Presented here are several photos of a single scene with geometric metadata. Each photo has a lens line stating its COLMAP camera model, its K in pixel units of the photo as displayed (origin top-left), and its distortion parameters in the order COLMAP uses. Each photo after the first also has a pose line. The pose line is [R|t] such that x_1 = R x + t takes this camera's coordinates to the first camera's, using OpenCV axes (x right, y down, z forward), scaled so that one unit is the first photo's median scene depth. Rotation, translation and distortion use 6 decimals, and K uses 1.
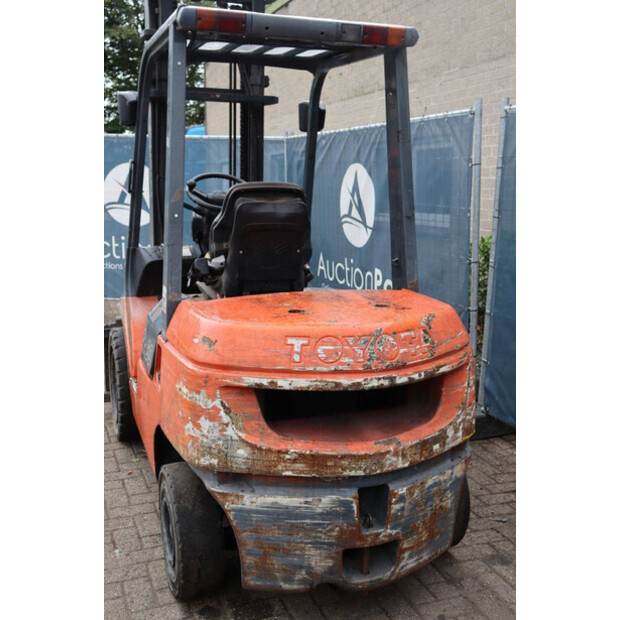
lens RADIAL K [[734.5, 0, 310.4], [0, 734.5, 309.4], [0, 0, 1]] dist [-0.007620, 0.000000]
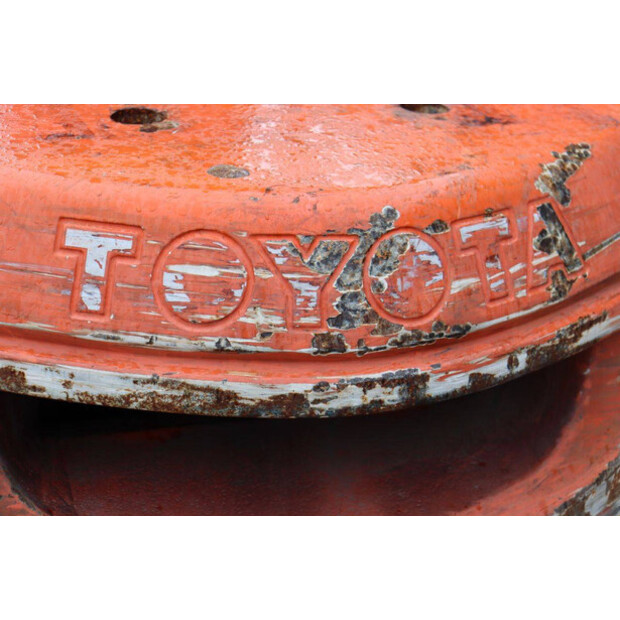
lens RADIAL K [[1190.2, 0, 308.4], [0, 1190.2, 308.9], [0, 0, 1]] dist [0.197845, 0.000000]
pose [[0.996533, 0.067991, -0.047951, 0.090453], [-0.054072, 0.967298, 0.247811, -0.052705], [0.063232, -0.244359, 0.967621, 0.539064]]
